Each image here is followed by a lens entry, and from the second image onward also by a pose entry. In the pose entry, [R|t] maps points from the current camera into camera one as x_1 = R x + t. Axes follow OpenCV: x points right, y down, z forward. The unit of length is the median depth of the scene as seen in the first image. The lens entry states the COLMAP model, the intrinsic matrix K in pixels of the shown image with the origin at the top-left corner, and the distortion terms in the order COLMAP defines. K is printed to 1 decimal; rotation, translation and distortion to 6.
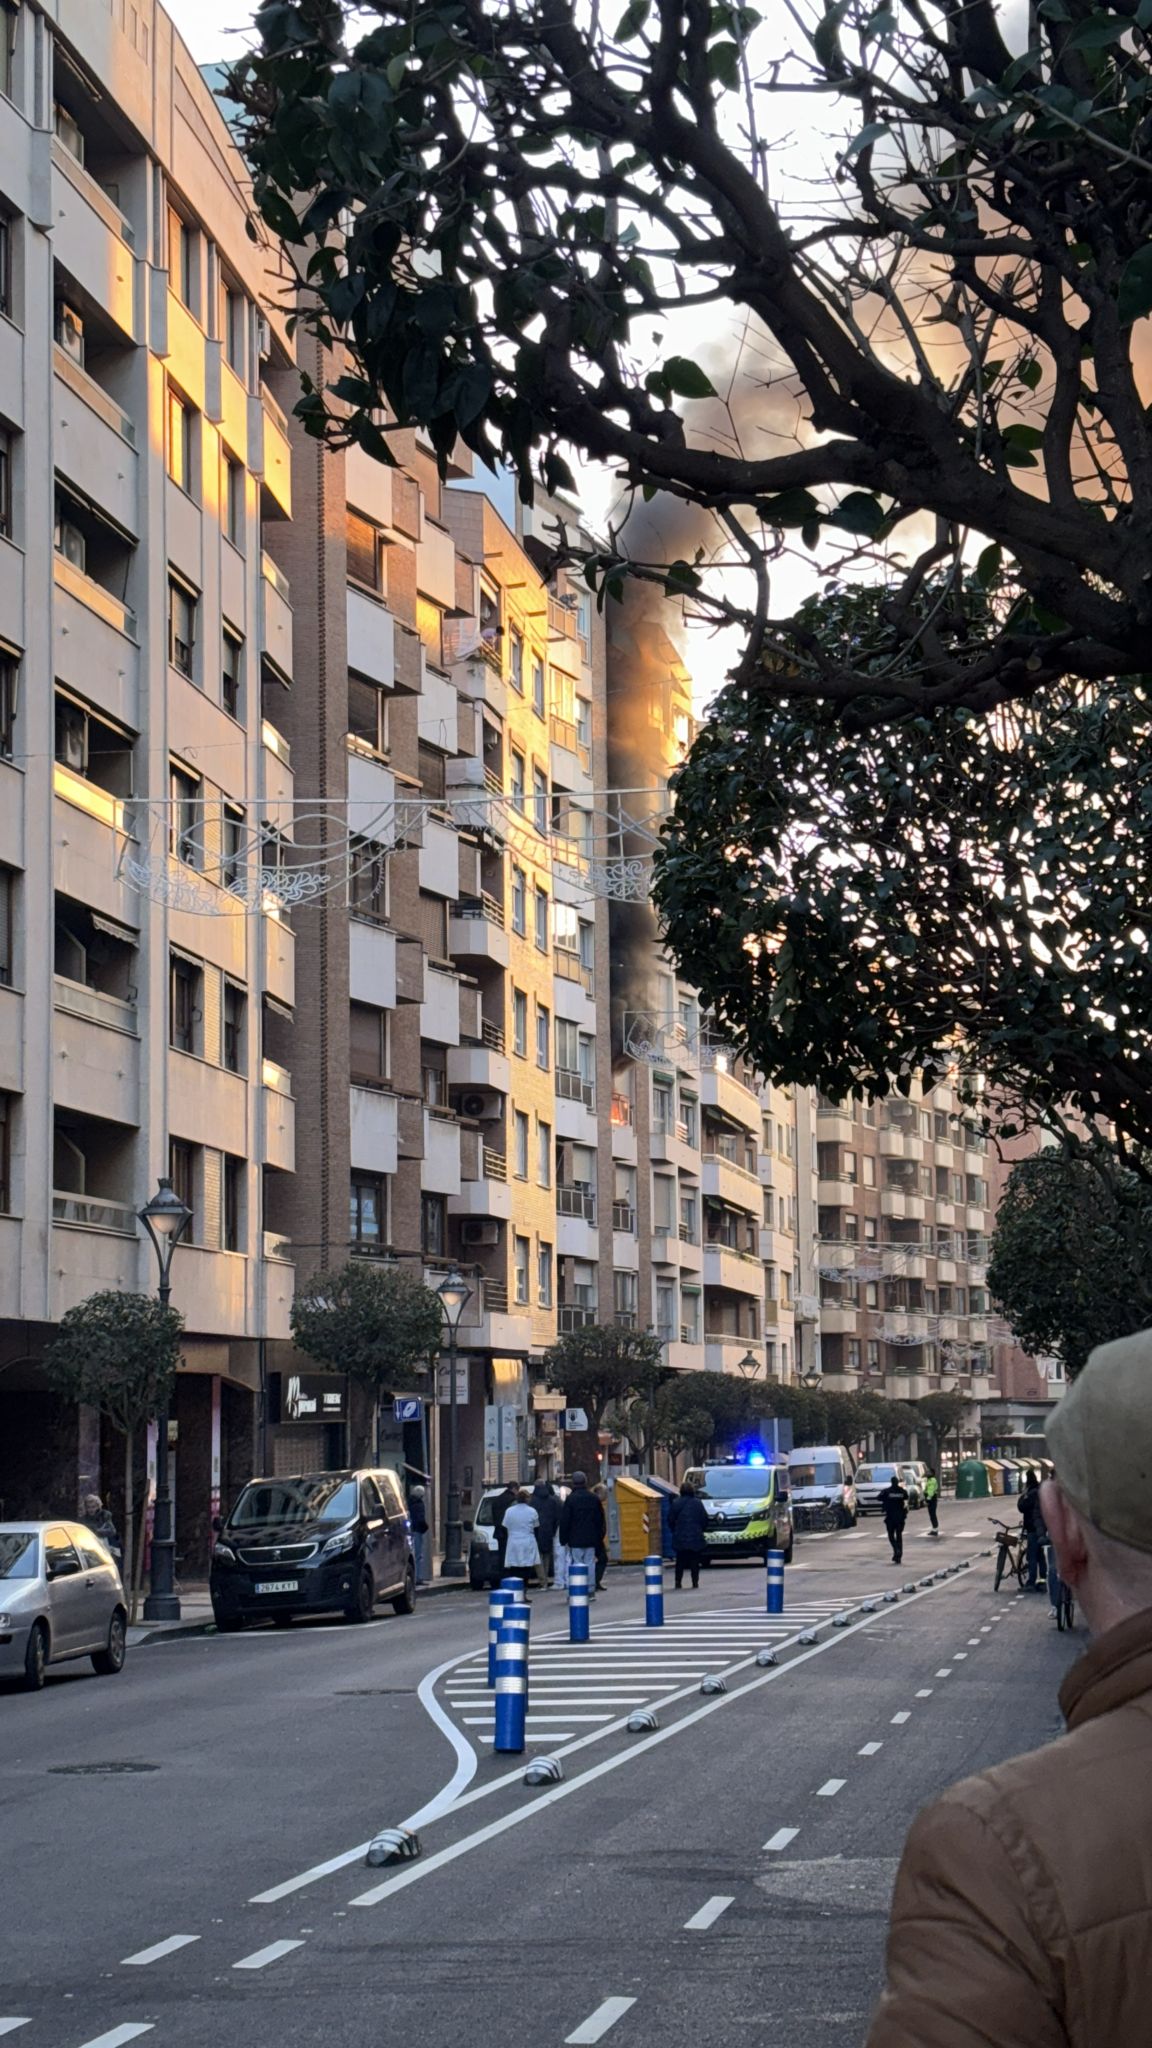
lens RADIAL K [[3668.6, 0, 576.0], [0, 3668.6, 1024.0], [0, 0, 1]] dist [0.247399, -1.034962]
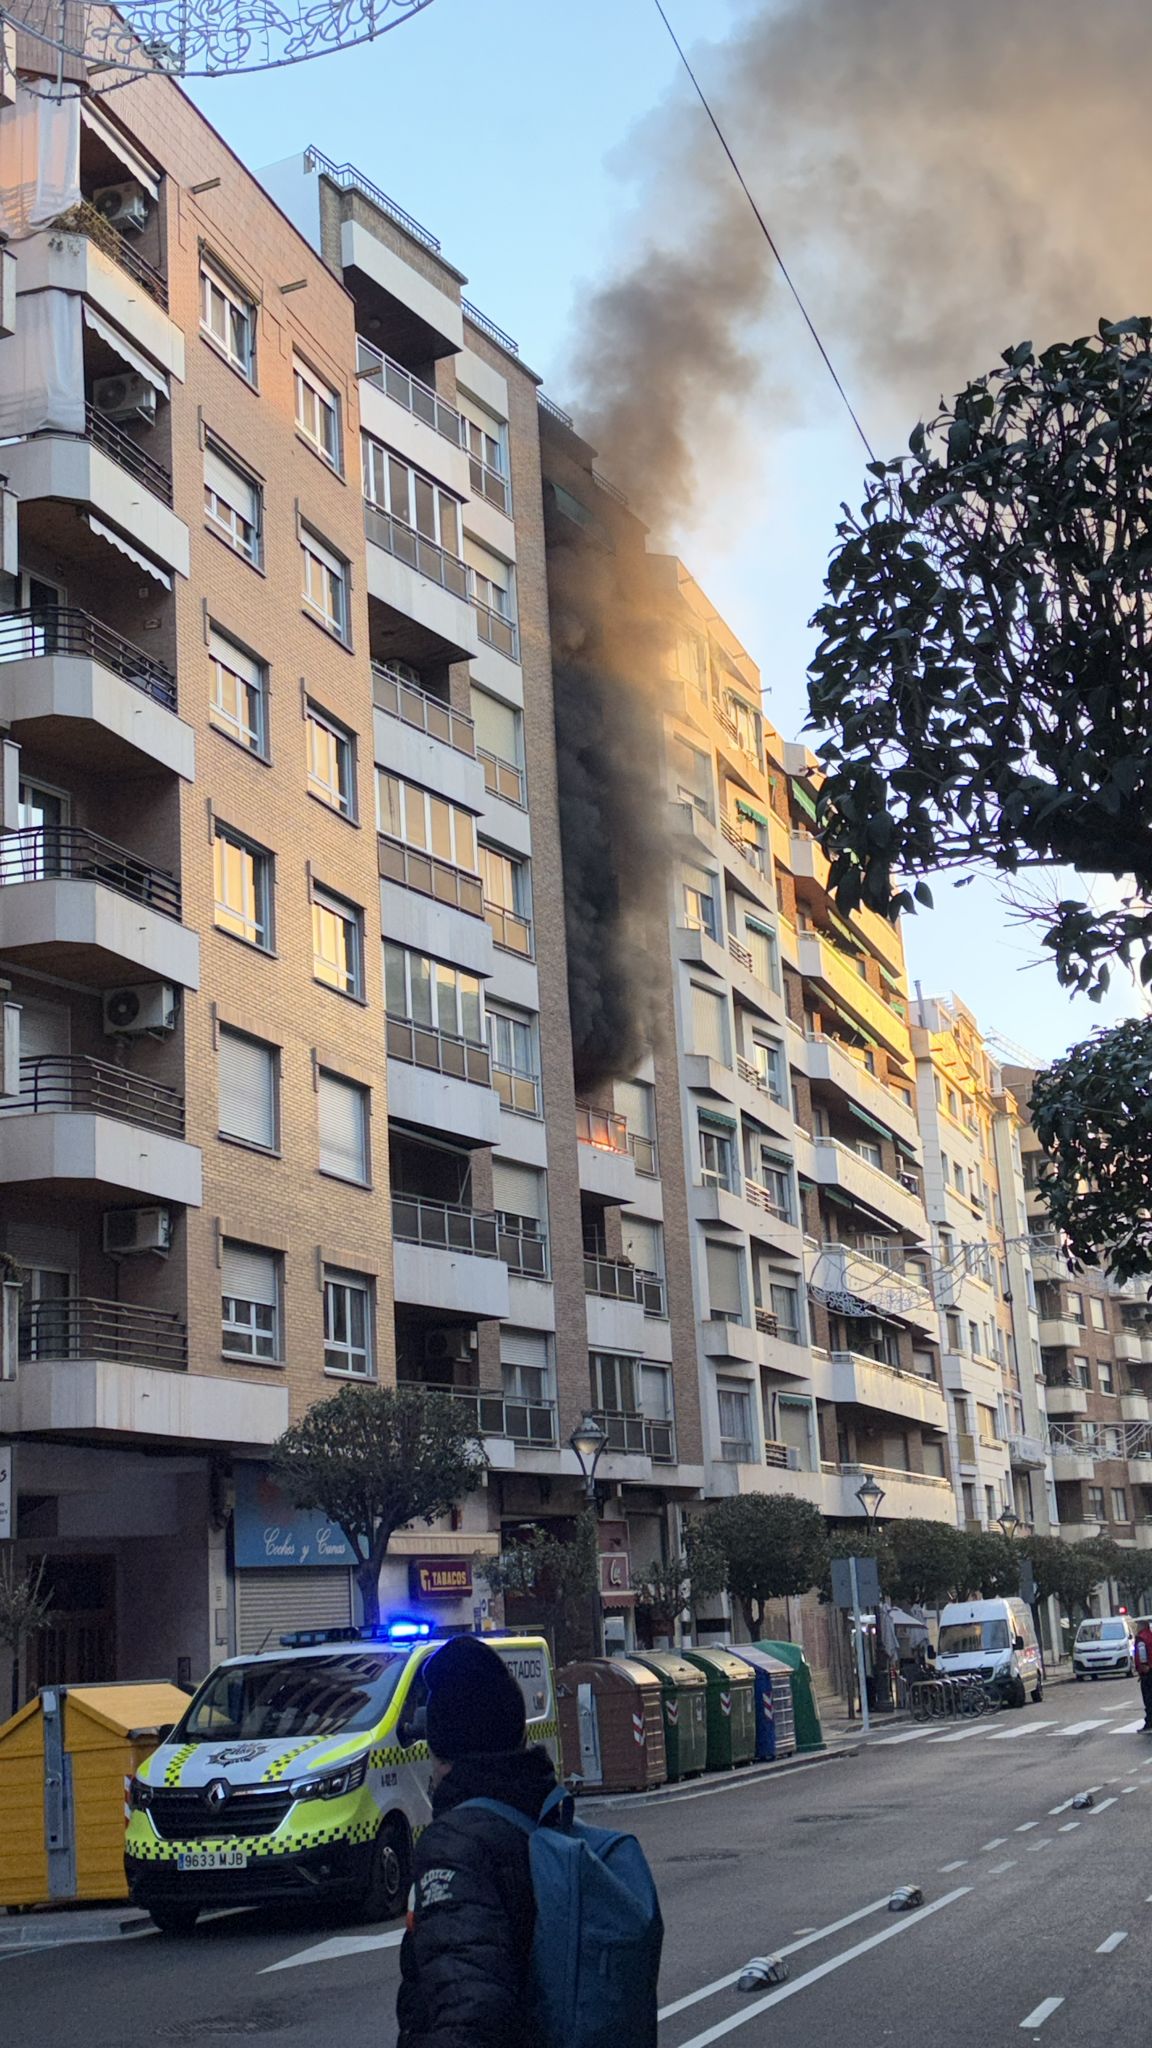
lens RADIAL K [[2422.4, 0, 579.1], [0, 2422.4, 1035.1], [0, 0, 1]] dist [0.241176, -0.940212]
pose [[0.984546, -0.078077, -0.156757, 0.082297], [0.058735, 0.990487, -0.124440, 0.063325], [0.164981, 0.113310, 0.979766, 0.523616]]
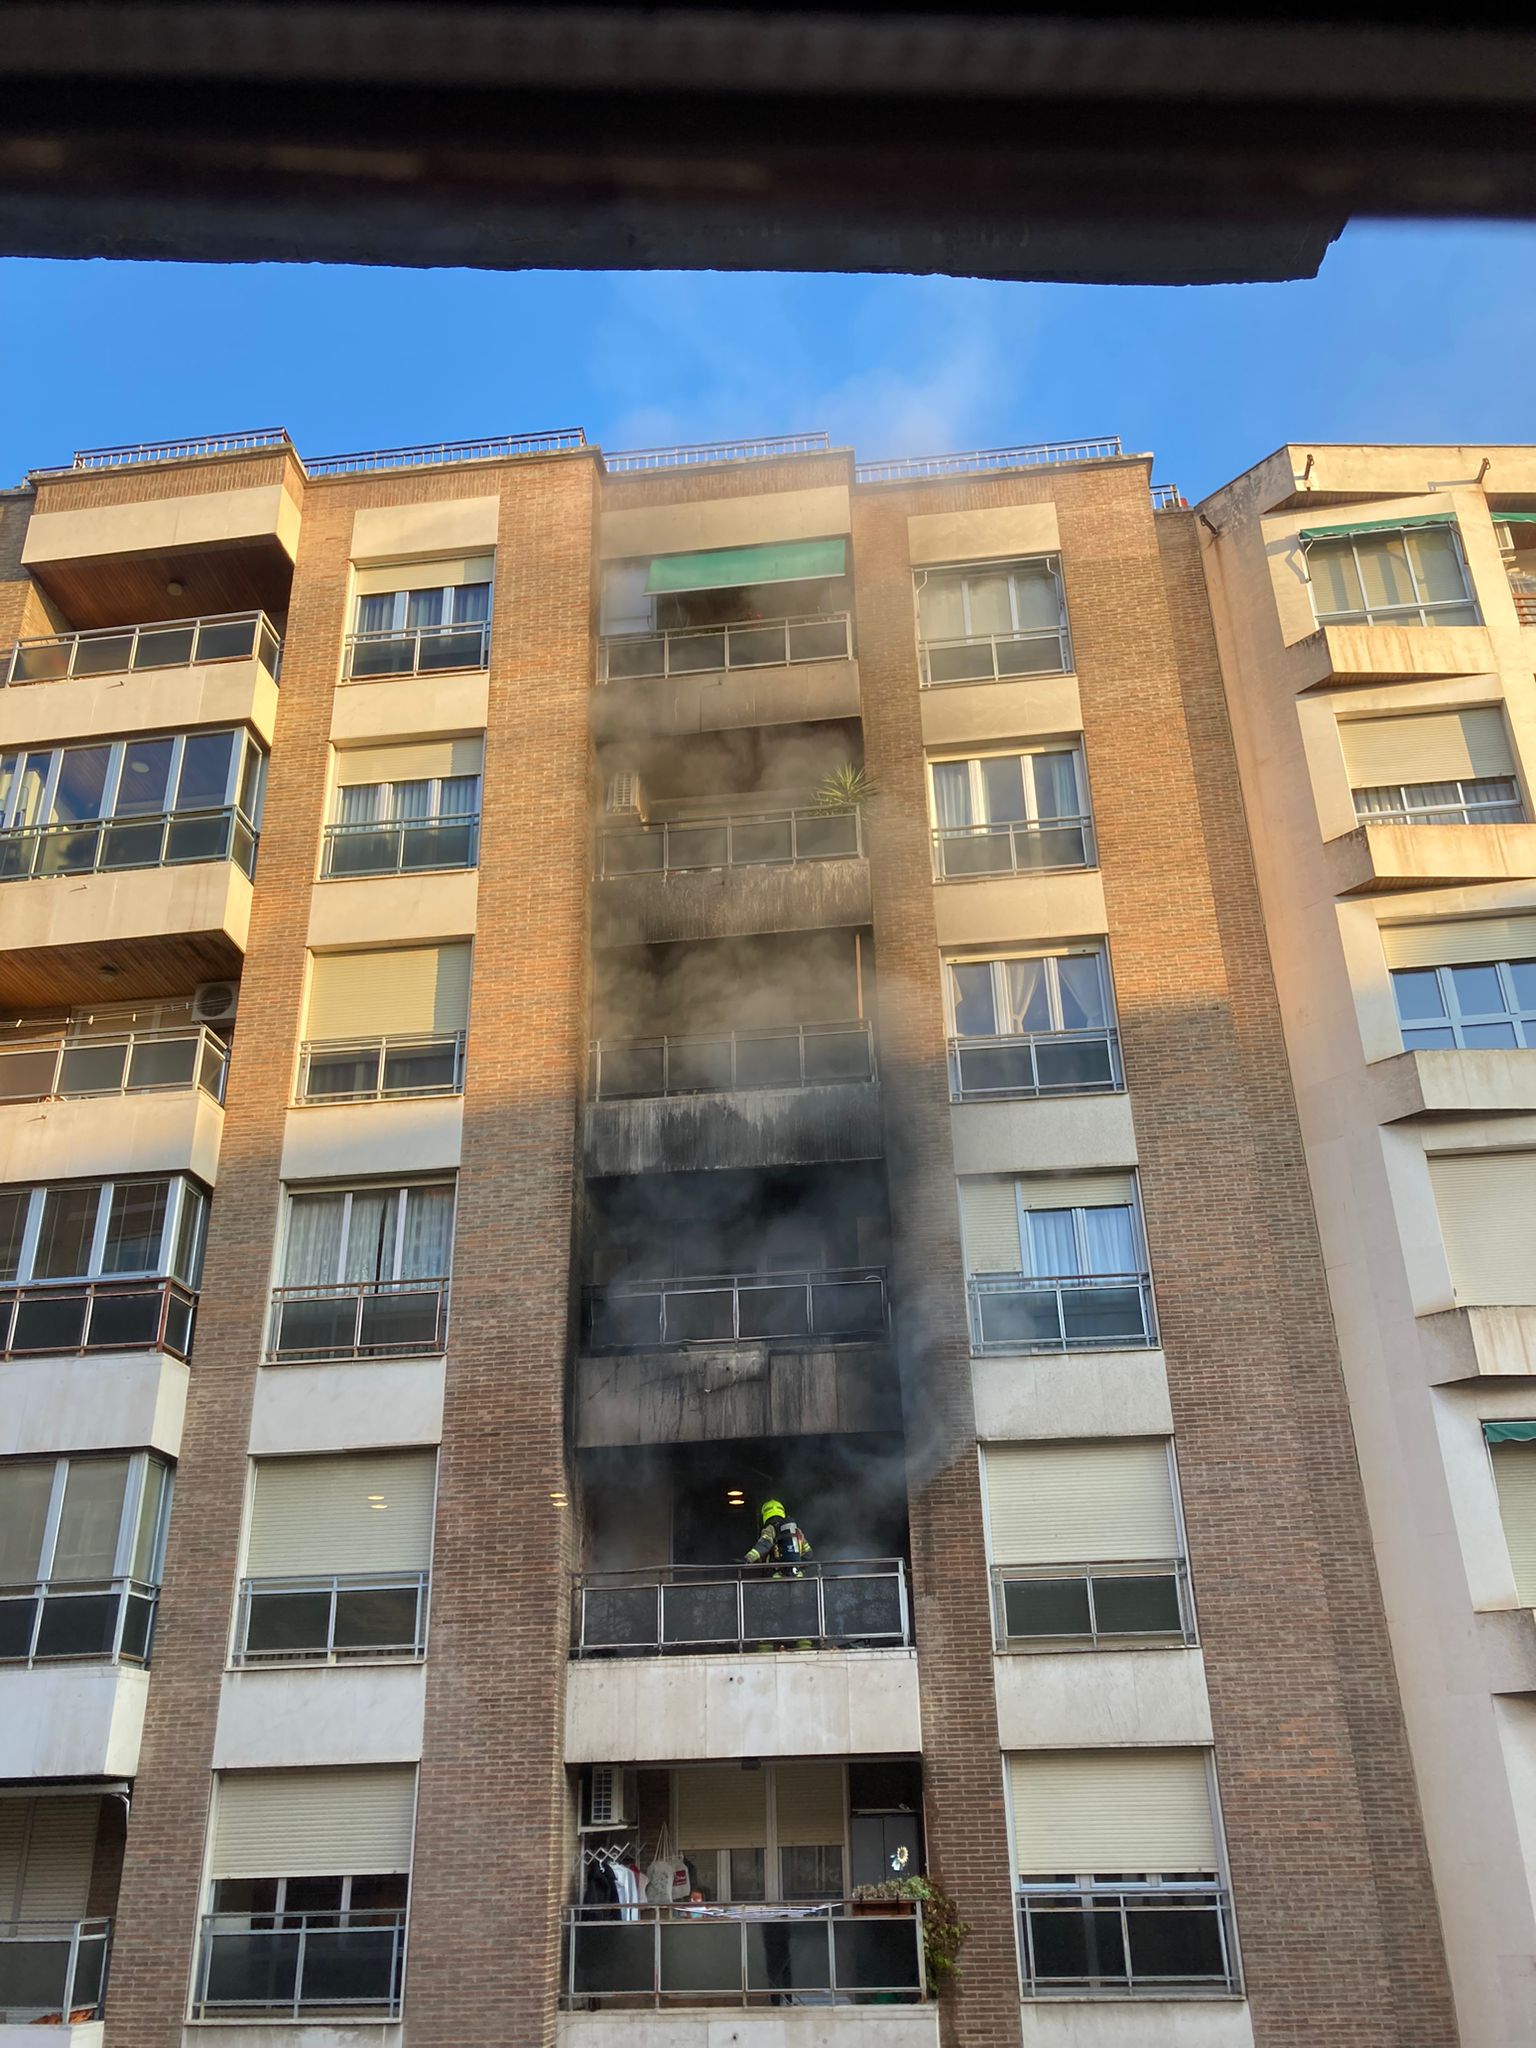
lens RADIAL K [[1761.6, 0, 770.1], [0, 1761.6, 990.4], [0, 0, 1]] dist [0.024718, -0.006444]
pose [[0.194297, -0.444158, -0.874627, 0.189776], [0.122935, 0.895615, -0.427506, 0.042276], [0.973209, -0.024459, 0.228618, 0.953553]]
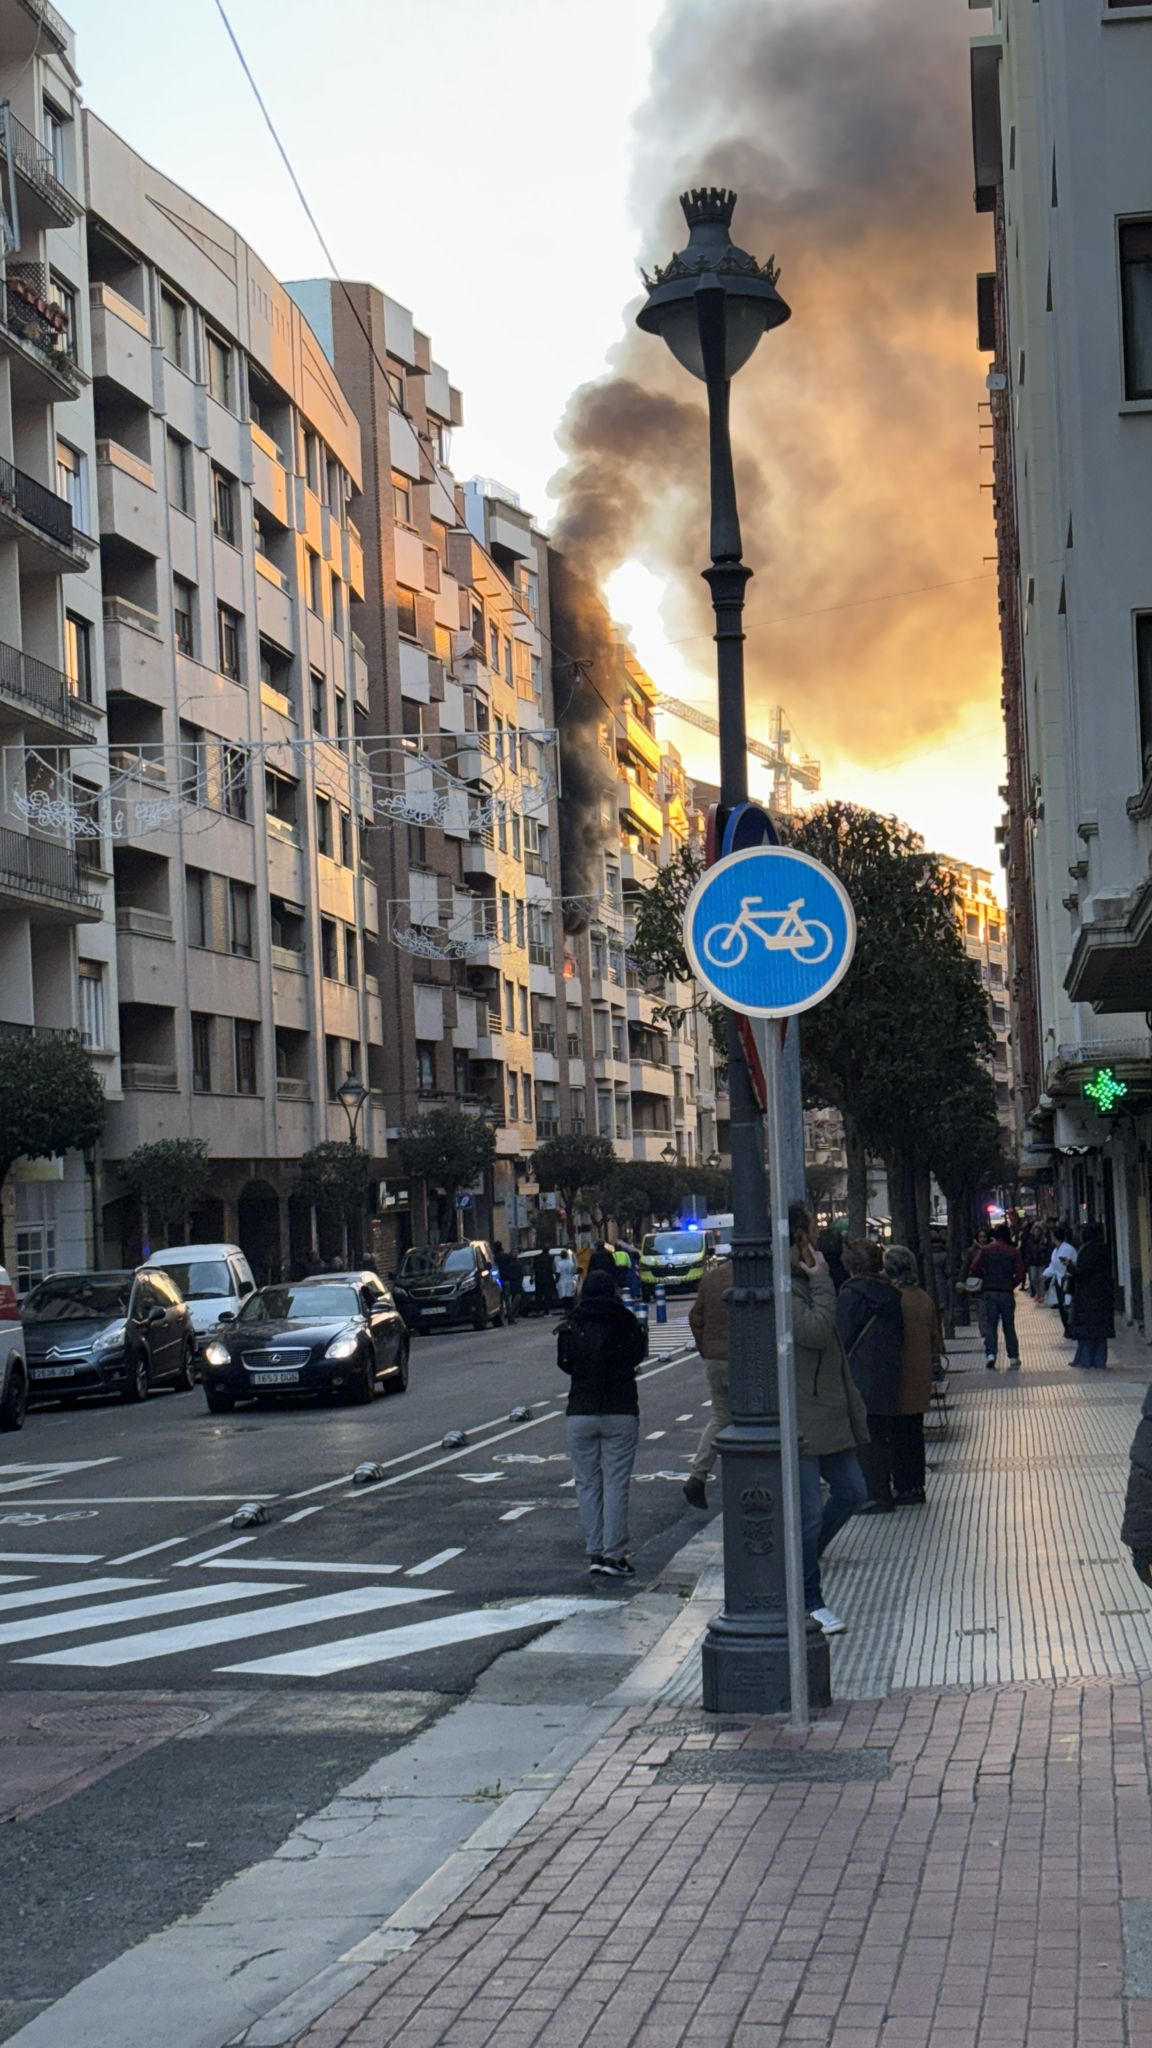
lens RADIAL K [[3668.6, 0, 576.0], [0, 3668.6, 1024.0], [0, 0, 1]] dist [0.247399, -1.034962]
pose [[0.998945, -0.030104, 0.034676, -0.031746], [0.027881, 0.997631, 0.062892, -0.038195], [-0.036487, -0.061859, 0.997418, -0.310195]]
